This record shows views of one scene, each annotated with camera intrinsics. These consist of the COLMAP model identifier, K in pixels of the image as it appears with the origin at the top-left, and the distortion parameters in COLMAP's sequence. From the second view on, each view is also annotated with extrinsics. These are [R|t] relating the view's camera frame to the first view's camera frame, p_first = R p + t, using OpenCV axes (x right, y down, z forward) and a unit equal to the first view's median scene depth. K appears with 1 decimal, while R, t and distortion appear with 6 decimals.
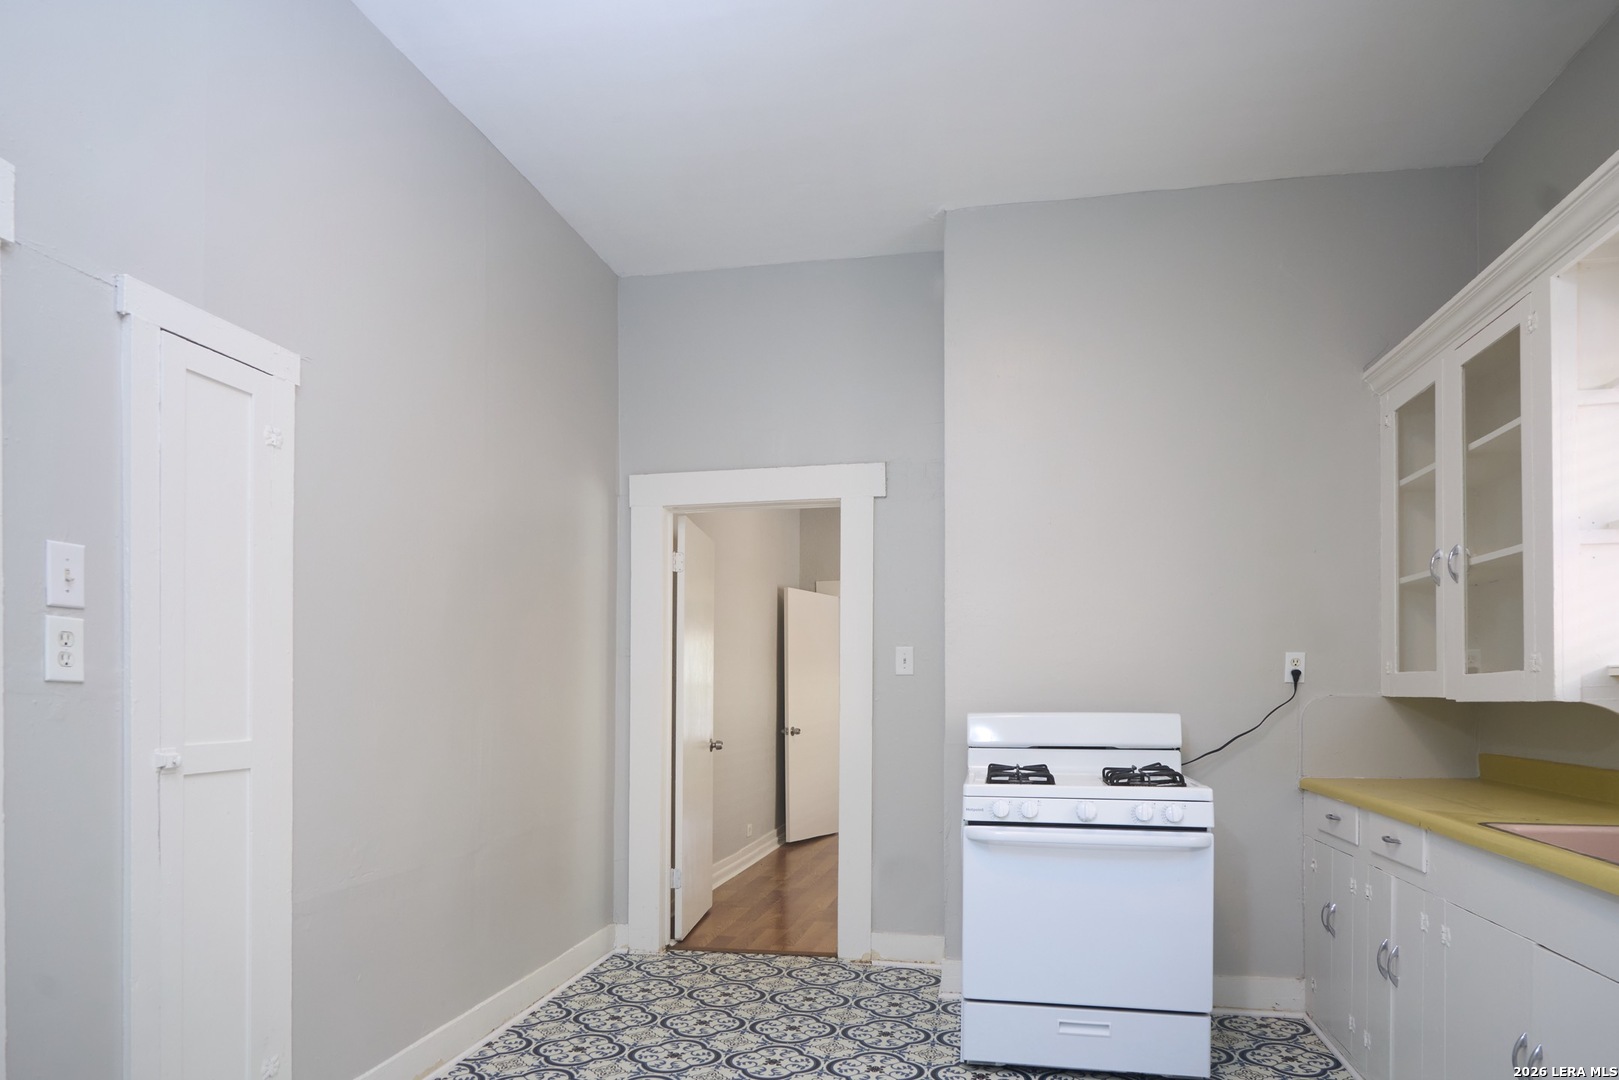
lens RADIAL K [[979.6, 0, 814.9], [0, 979.6, 558.7], [0, 0, 1]] dist [0.015994, -0.021622]
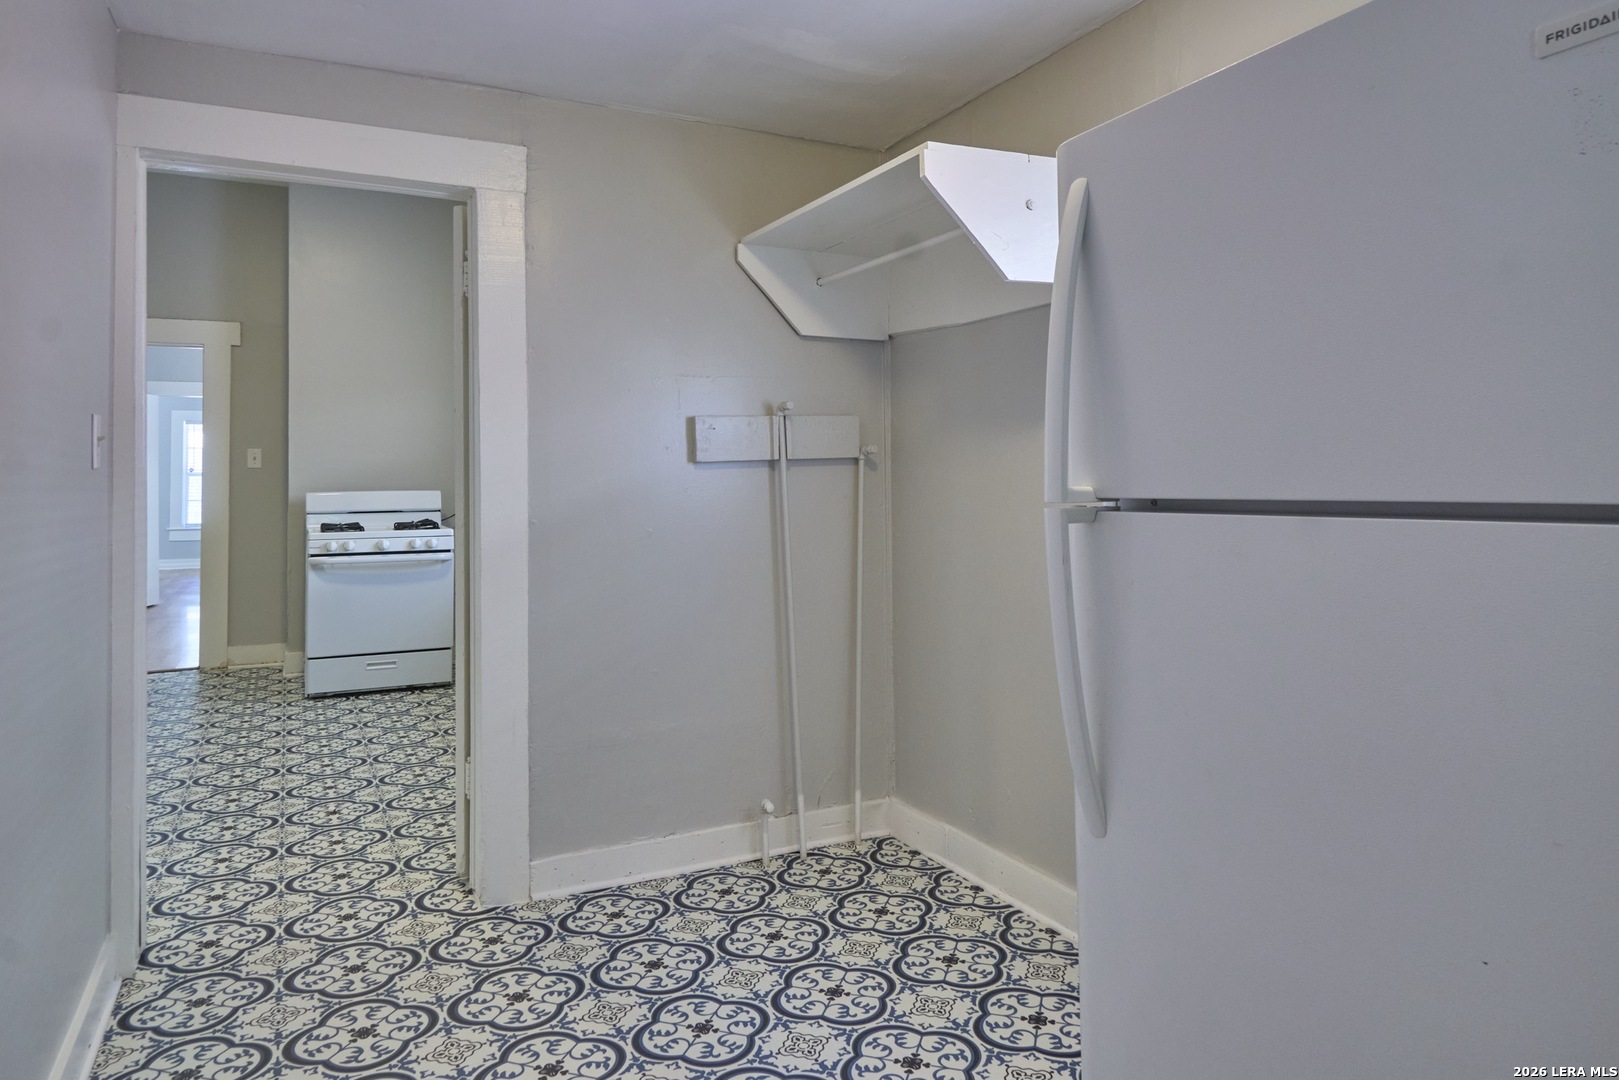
lens RADIAL K [[979.6, 0, 814.9], [0, 979.6, 558.7], [0, 0, 1]] dist [0.015994, -0.021622]
pose [[0.781844, -0.059801, 0.620600, -0.218632], [-0.079144, 0.977818, 0.193930, -0.126947], [-0.618431, -0.200740, 0.759768, -0.841471]]
